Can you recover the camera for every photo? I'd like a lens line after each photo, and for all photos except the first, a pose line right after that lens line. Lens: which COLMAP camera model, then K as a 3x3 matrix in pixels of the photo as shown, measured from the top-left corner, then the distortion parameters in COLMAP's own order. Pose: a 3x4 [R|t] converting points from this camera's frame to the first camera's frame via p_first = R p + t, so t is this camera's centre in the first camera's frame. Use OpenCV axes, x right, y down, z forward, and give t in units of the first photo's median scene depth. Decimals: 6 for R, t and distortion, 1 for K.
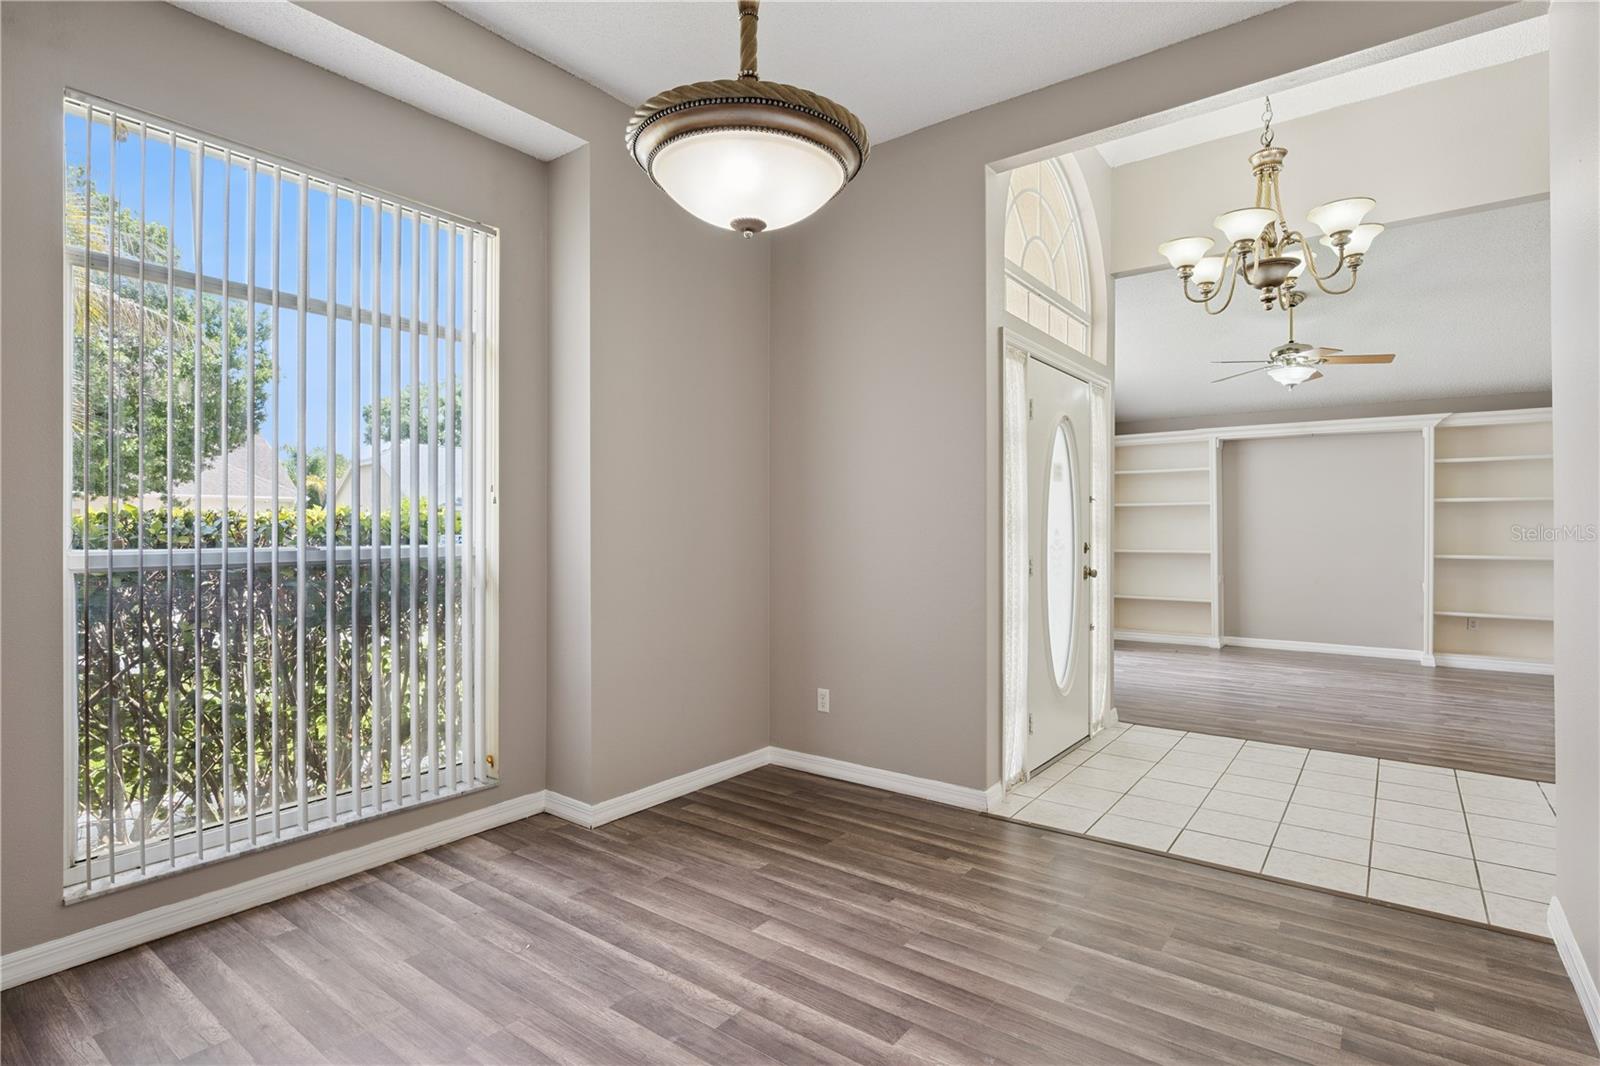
lens RADIAL K [[792.8, 0, 800.0], [0, 792.8, 533.0], [0, 0, 1]] dist [-0.001926, 0.000116]
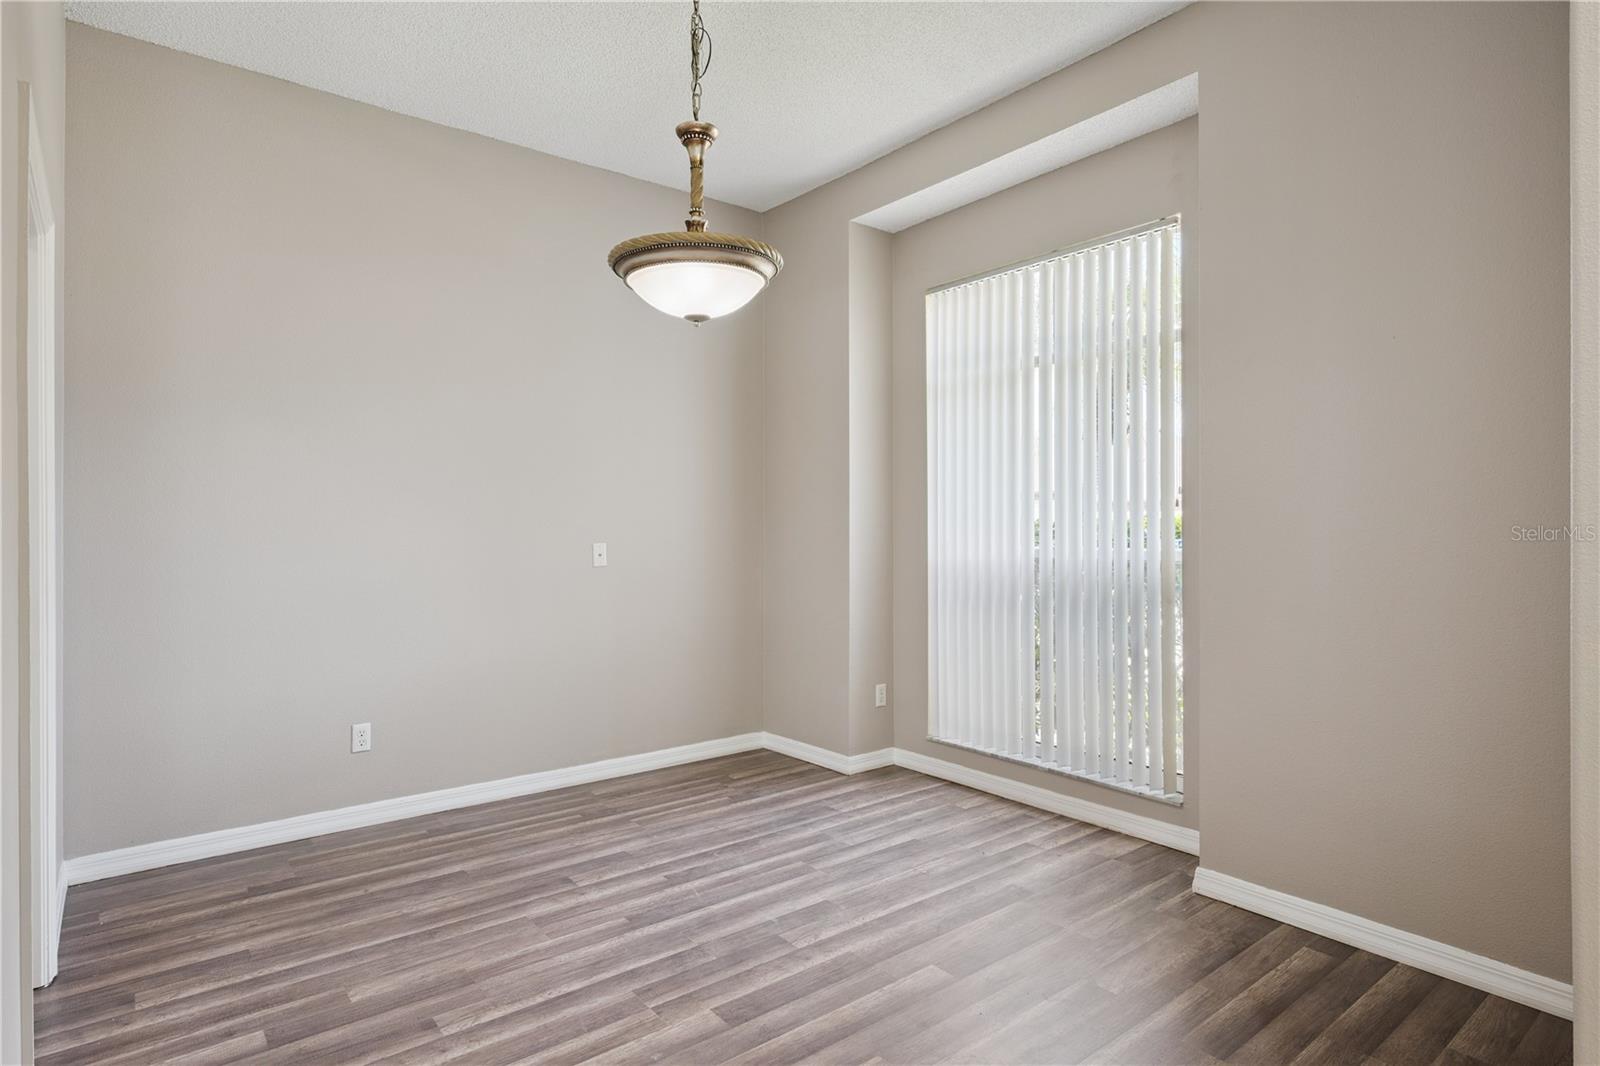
lens RADIAL K [[850.9, 0, 803.1], [0, 850.9, 523.5], [0, 0, 1]] dist [0.001997, 0.000533]
pose [[-0.244252, -0.005572, -0.969696, 0.854547], [-0.004002, 0.999981, -0.004738, -0.012186], [0.969704, 0.002724, -0.244269, 0.981672]]
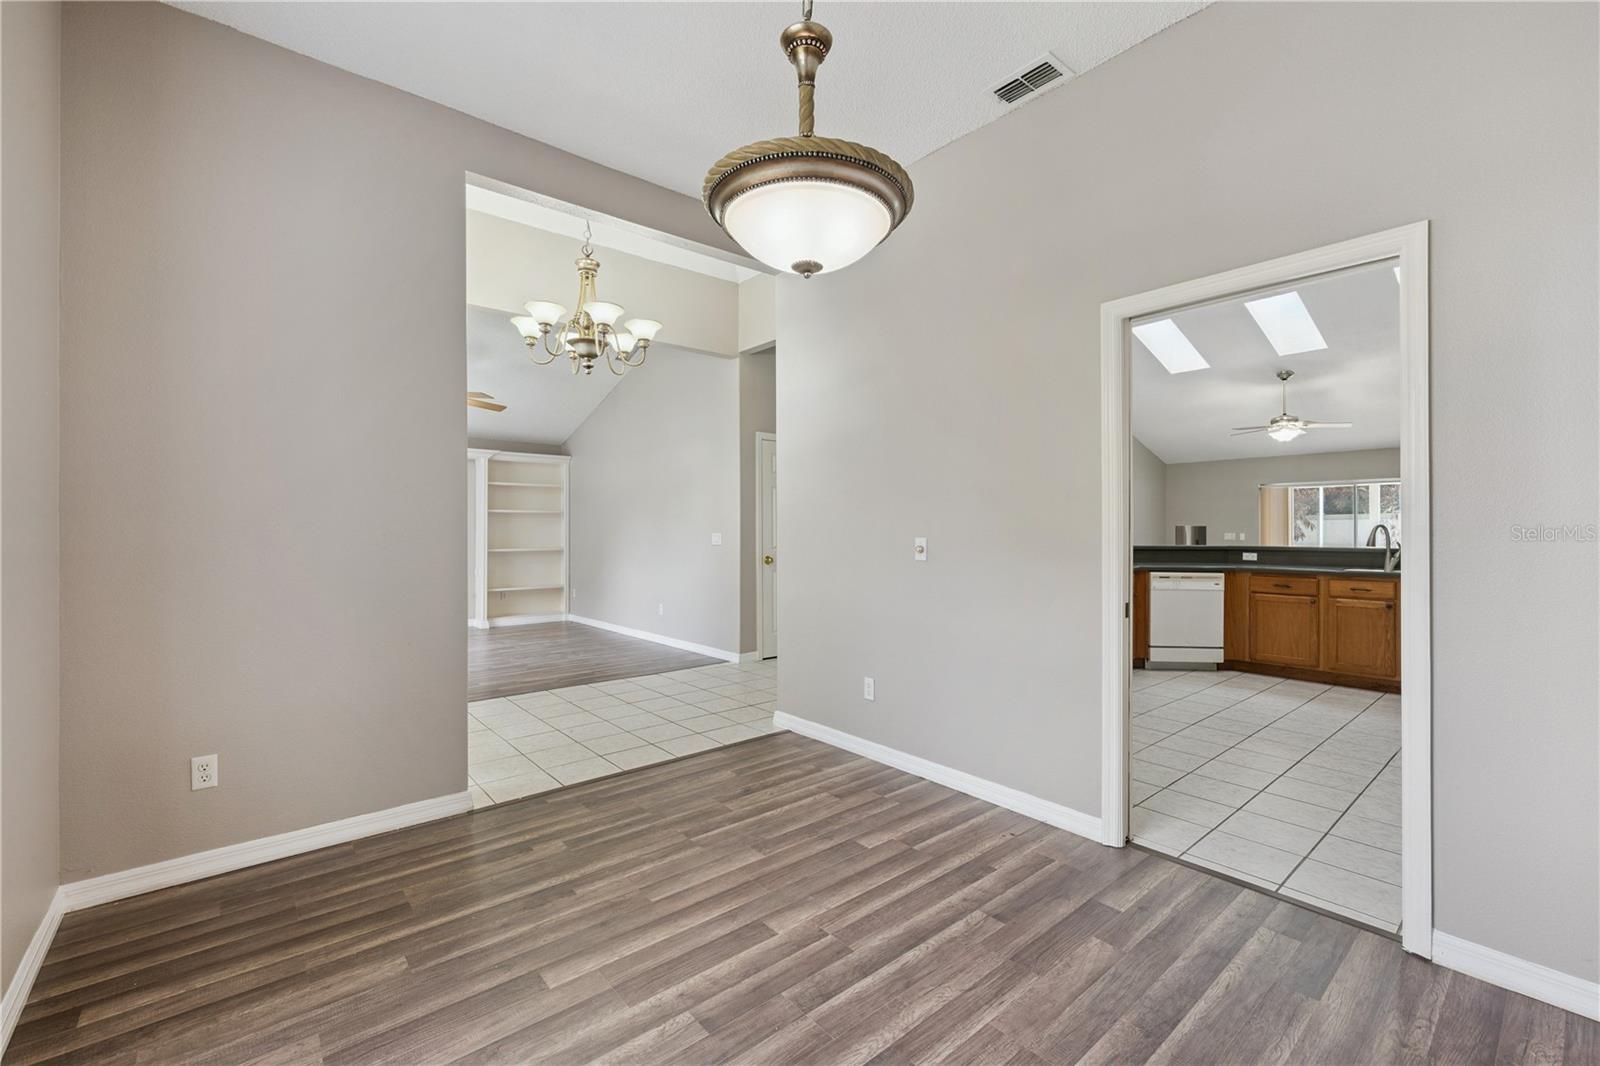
lens RADIAL K [[672.4, 0, 800.0], [0, 672.4, 533.0], [0, 0, 1]] dist [-0.000402, 0.000082]
pose [[0.219979, -0.004099, 0.975496, -0.647835], [0.007445, 0.999969, 0.002523, -0.001848], [-0.975476, 0.006708, 0.220003, 0.504201]]
